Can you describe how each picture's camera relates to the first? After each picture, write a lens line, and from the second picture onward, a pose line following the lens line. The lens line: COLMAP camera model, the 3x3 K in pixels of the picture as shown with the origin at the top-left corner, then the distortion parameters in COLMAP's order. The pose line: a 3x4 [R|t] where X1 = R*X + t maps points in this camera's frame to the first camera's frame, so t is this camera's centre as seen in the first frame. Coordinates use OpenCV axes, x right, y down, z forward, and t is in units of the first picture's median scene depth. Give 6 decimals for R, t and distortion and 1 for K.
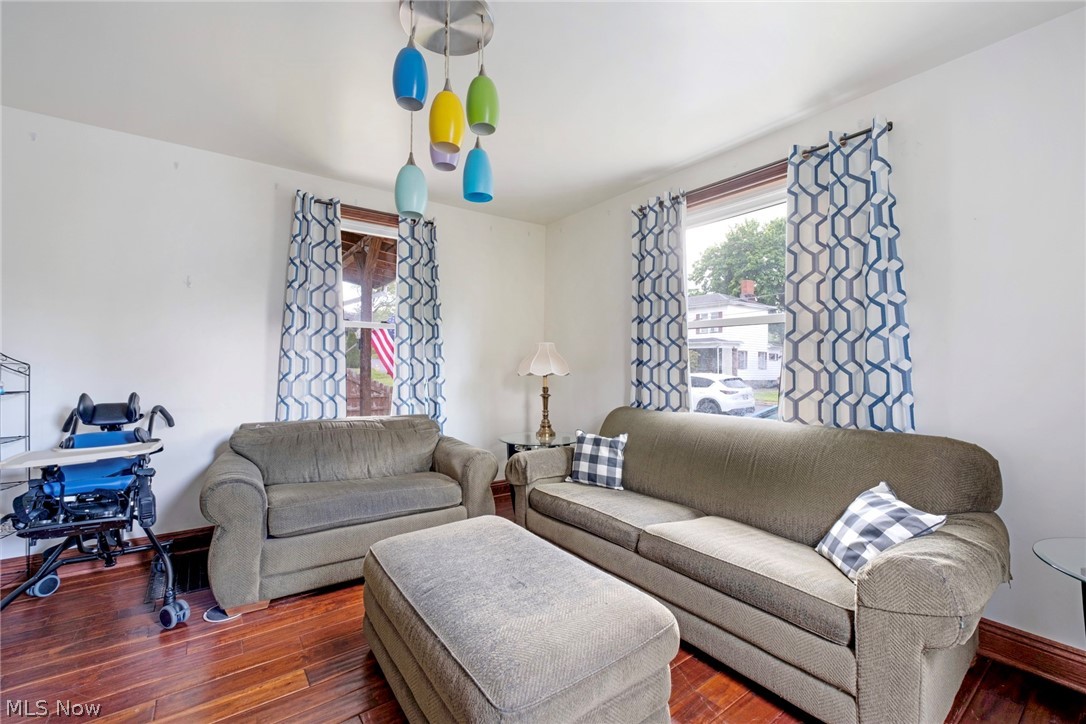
lens RADIAL K [[460.9, 0, 542.9], [0, 460.9, 366.3], [0, 0, 1]] dist [-0.002243, 0.000289]
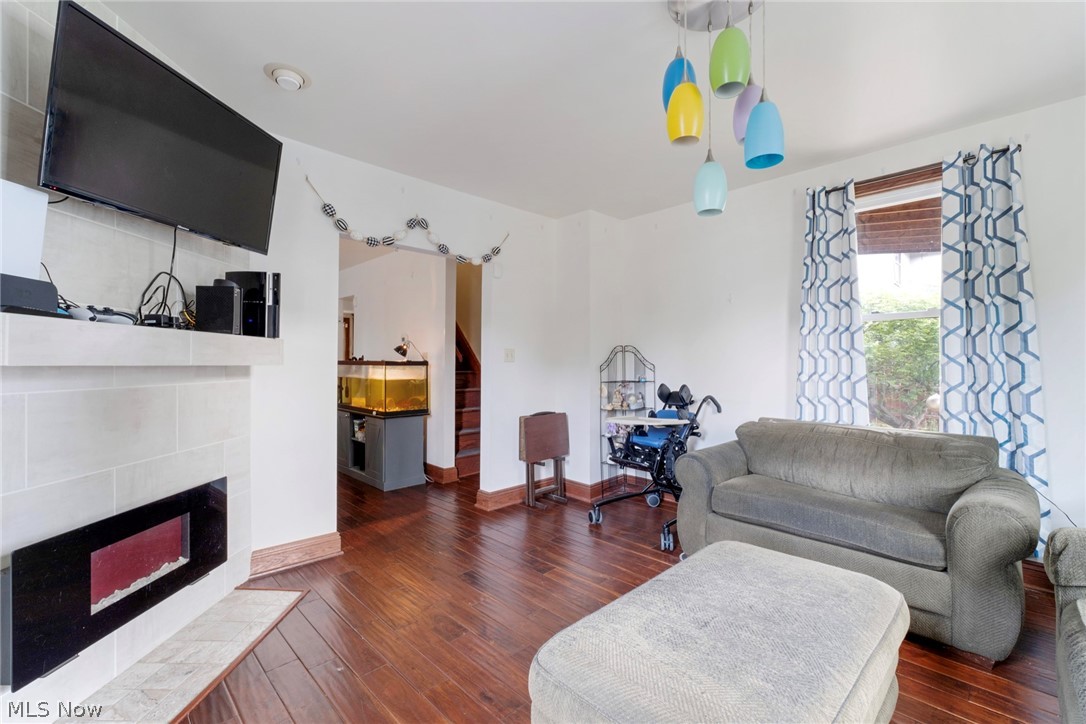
lens RADIAL K [[460.9, 0, 542.9], [0, 460.9, 366.3], [0, 0, 1]] dist [-0.002243, 0.000289]
pose [[0.142584, -0.002180, -0.989780, 0.352243], [-0.002896, 0.999992, -0.002620, 0.004036], [0.989778, 0.003240, 0.142577, 0.281458]]
